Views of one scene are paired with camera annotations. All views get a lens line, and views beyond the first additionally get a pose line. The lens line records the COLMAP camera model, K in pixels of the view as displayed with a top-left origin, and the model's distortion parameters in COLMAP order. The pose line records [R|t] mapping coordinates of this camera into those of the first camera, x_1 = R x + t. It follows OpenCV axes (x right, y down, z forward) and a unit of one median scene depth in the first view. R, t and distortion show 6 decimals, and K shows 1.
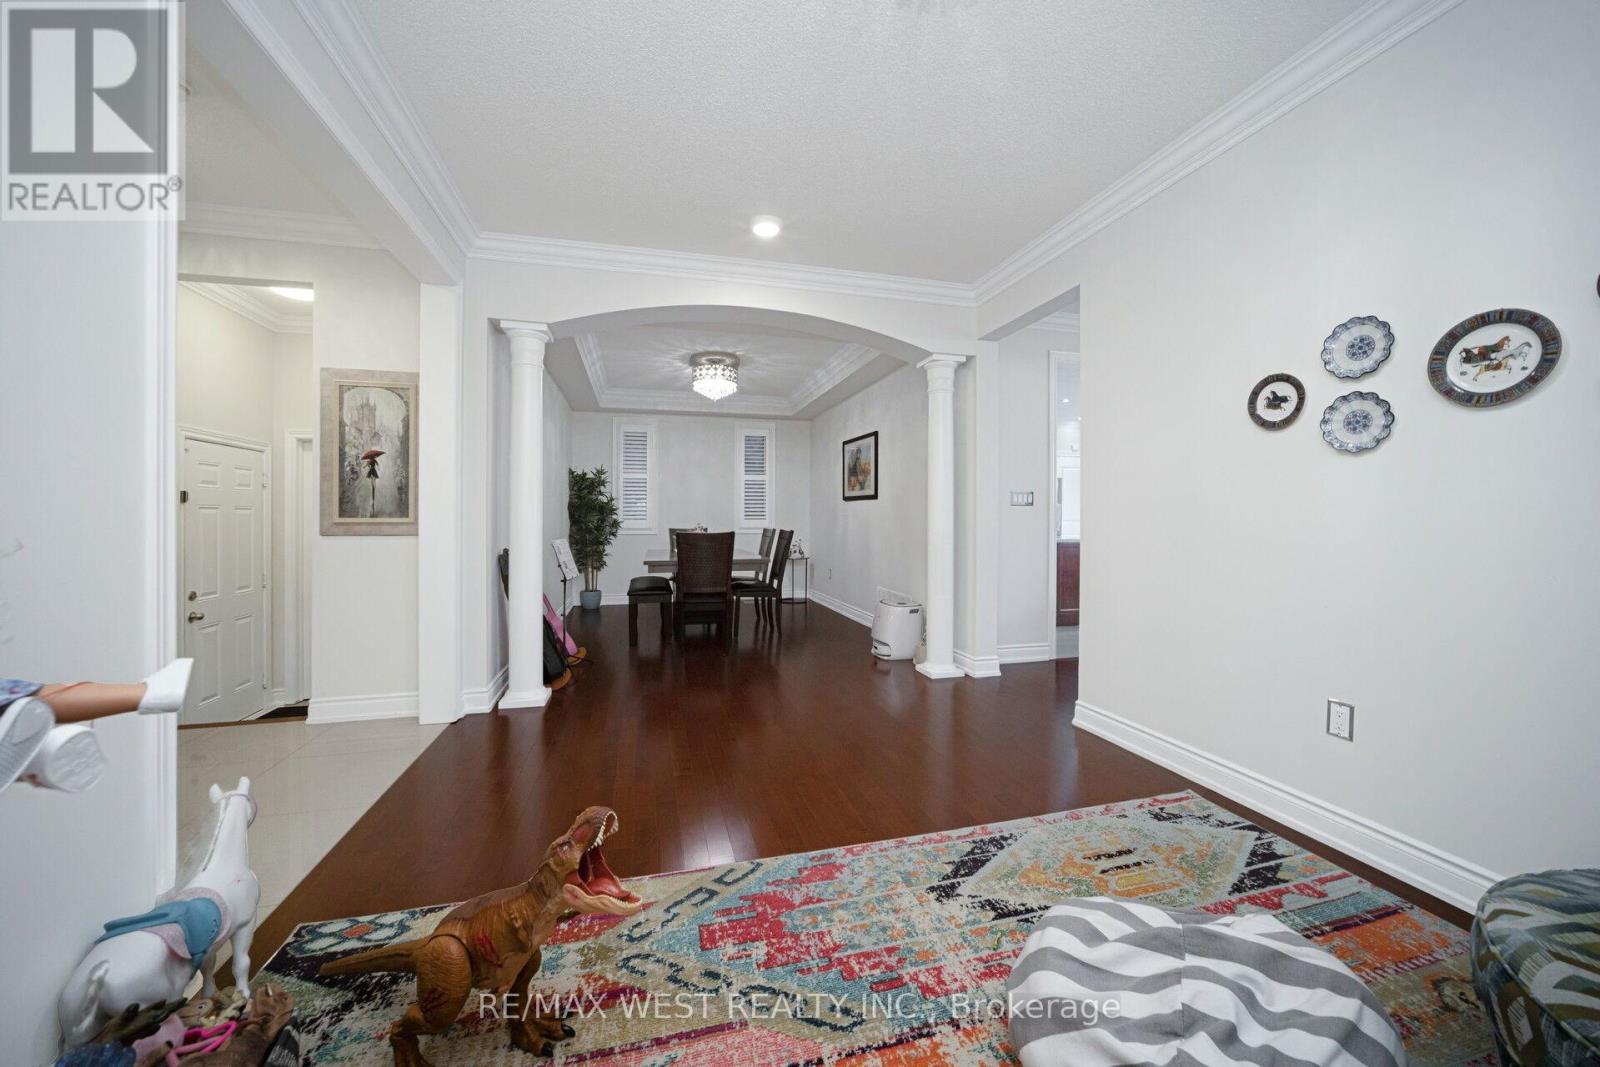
lens RADIAL K [[567.6, 0, 798.8], [0, 567.6, 517.3], [0, 0, 1]] dist [-0.020108, 0.000101]
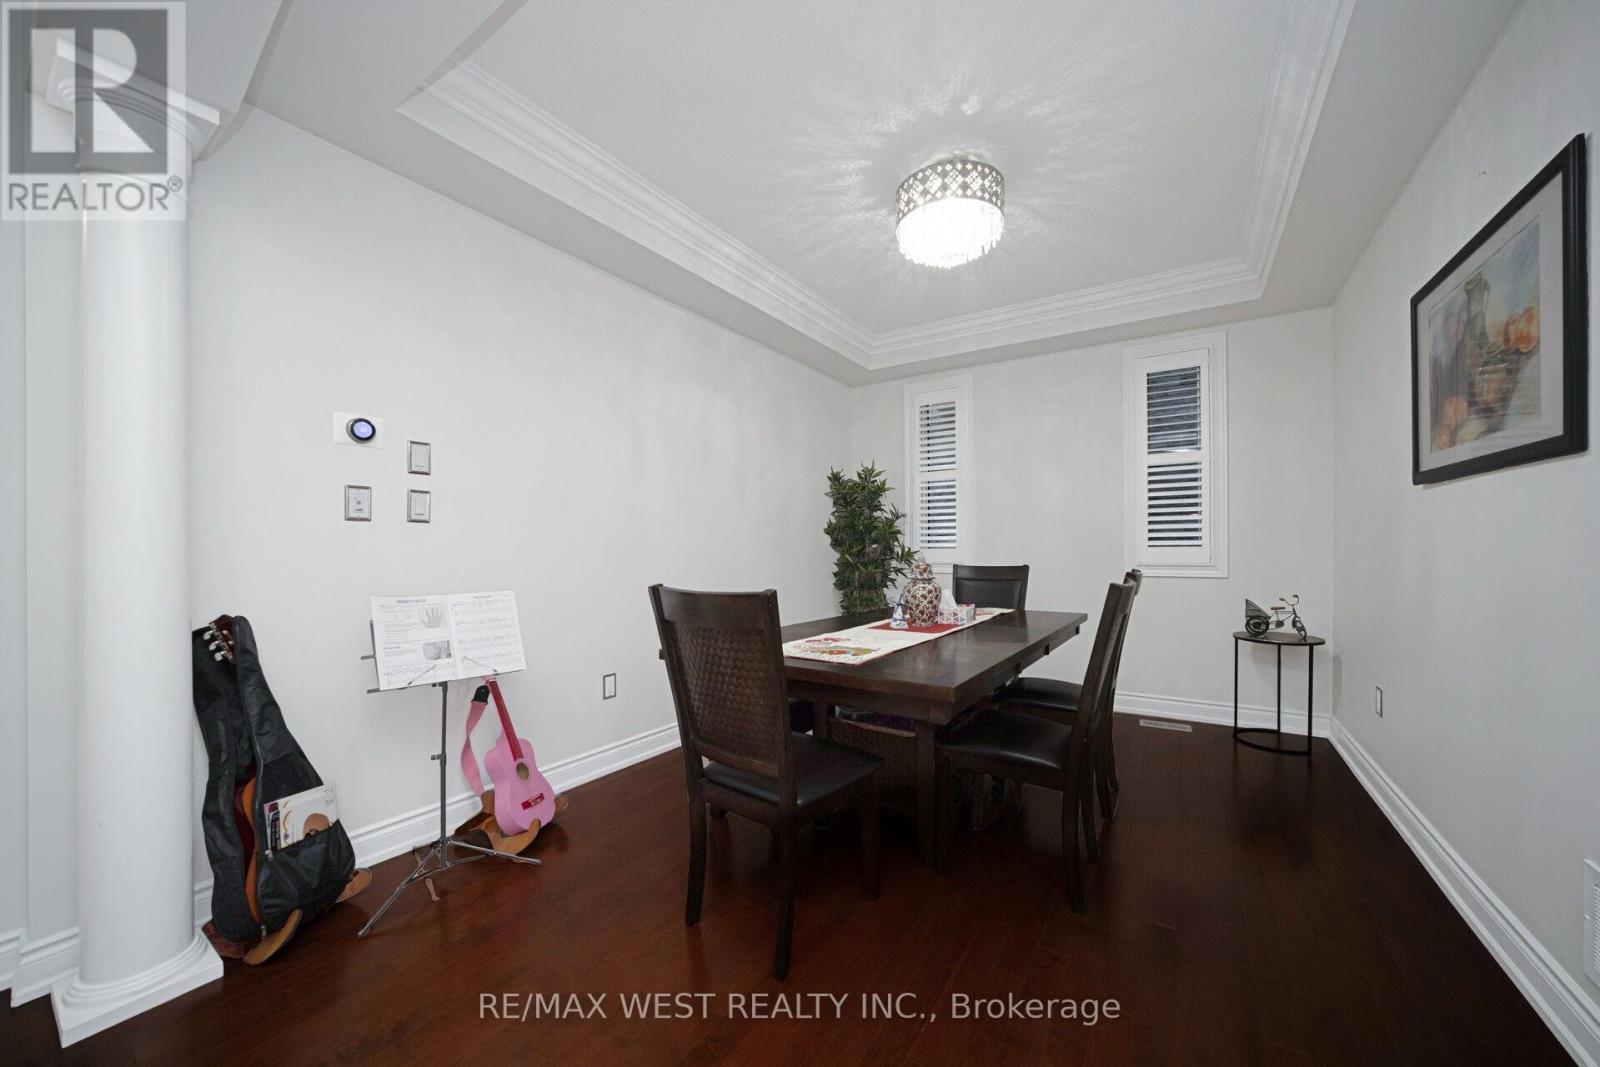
lens RADIAL K [[572.6, 0, 800.1], [0, 572.6, 548.5], [0, 0, 1]] dist [-0.020167, 0.000078]
pose [[0.667550, -0.001841, -0.744562, 0.075996], [0.007840, 0.999959, 0.004556, 0.001079], [0.744523, -0.008879, 0.667537, 0.513877]]
